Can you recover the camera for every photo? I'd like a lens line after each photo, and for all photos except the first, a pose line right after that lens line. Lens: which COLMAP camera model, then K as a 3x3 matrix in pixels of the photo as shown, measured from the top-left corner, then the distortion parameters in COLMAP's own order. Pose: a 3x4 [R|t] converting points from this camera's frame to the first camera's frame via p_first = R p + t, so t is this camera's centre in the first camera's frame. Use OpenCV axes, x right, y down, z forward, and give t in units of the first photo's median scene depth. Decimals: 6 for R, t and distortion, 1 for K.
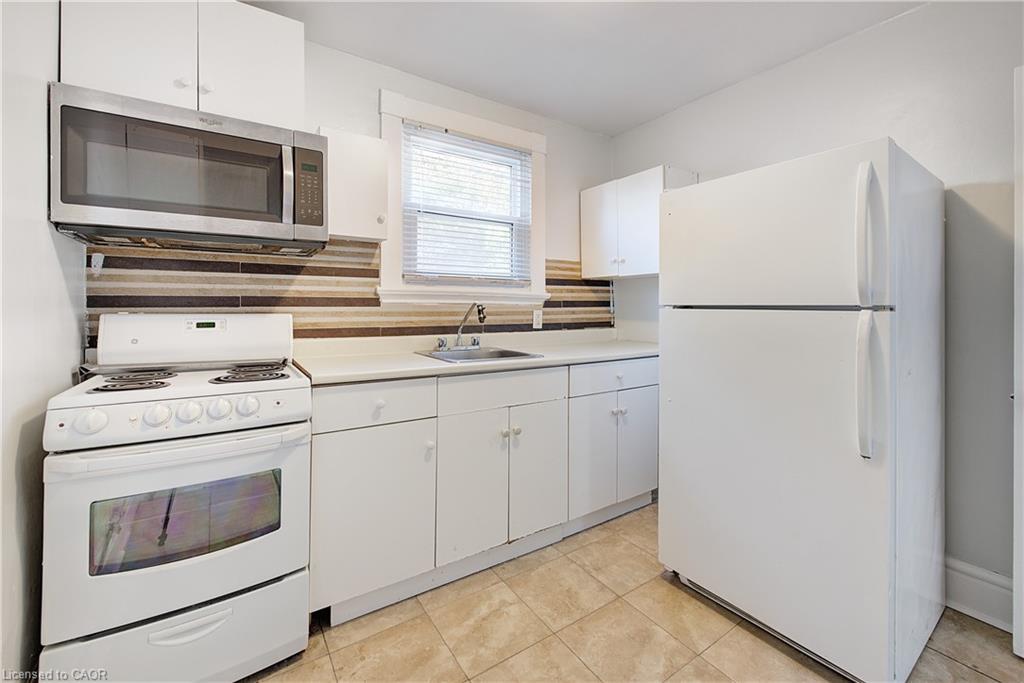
lens RADIAL K [[423.5, 0, 514.3], [0, 423.5, 305.1], [0, 0, 1]] dist [-0.001039, -0.000156]
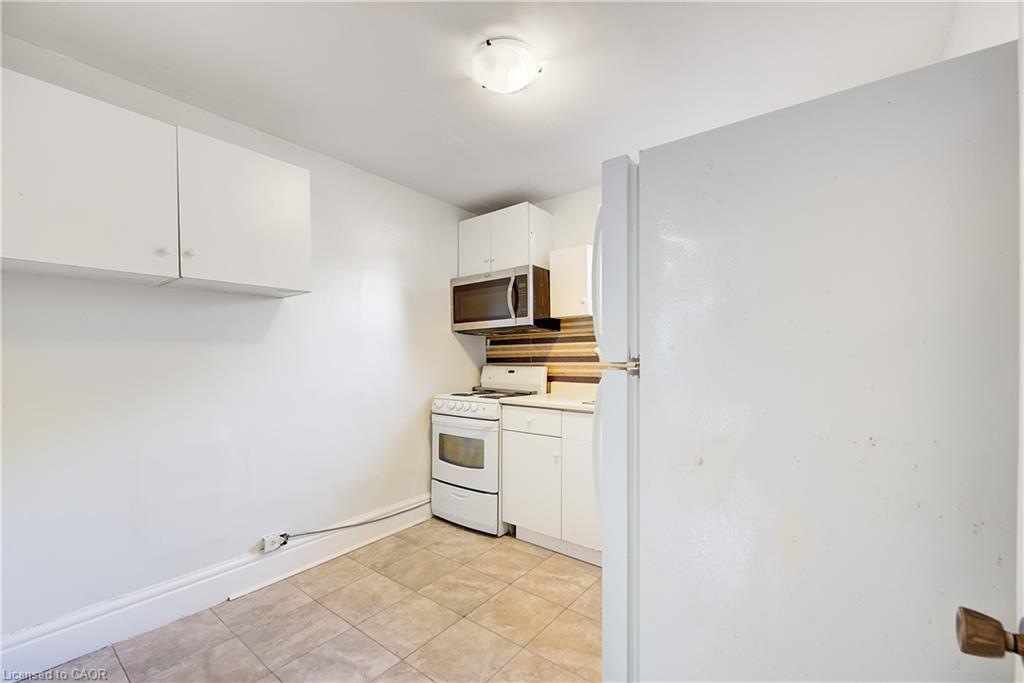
lens RADIAL K [[414.2, 0, 511.5], [0, 414.2, 363.5], [0, 0, 1]] dist [-0.001043, -0.000222]
pose [[0.315715, 0.003472, -0.948848, 0.976159], [0.010886, 0.999914, 0.007281, -0.005105], [0.948792, -0.012628, 0.315650, 0.331653]]
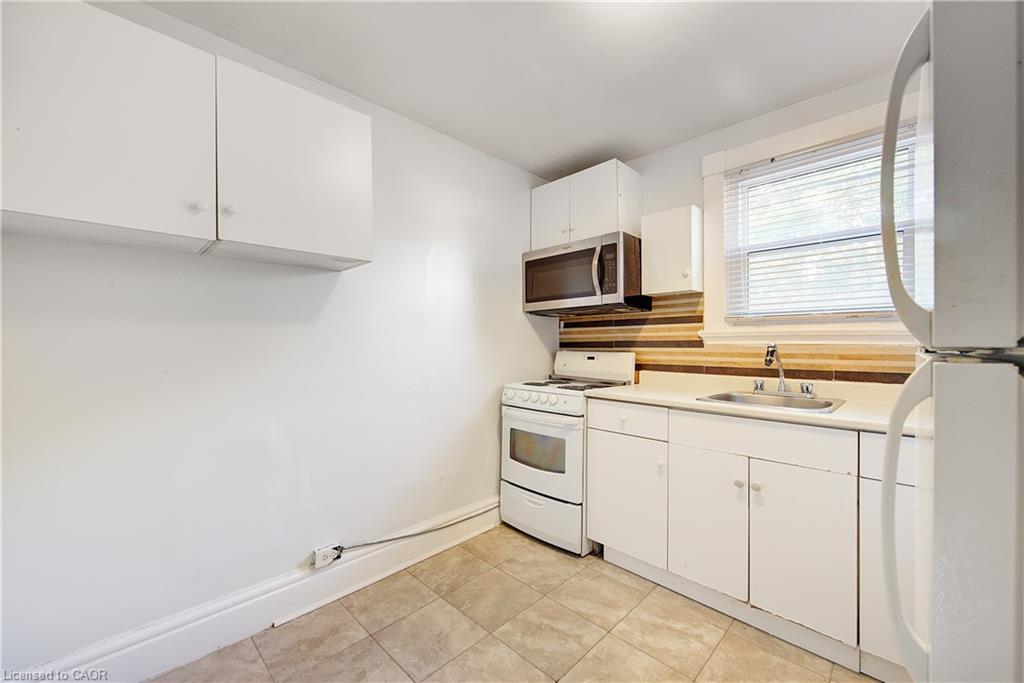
lens RADIAL K [[402.9, 0, 512.0], [0, 402.9, 341.5], [0, 0, 1]] dist [0.000158, 0.000058]
pose [[0.198442, -0.010966, -0.980051, 0.718146], [0.003662, 0.999939, -0.010447, -0.004294], [0.980106, -0.001516, 0.198470, 0.306356]]
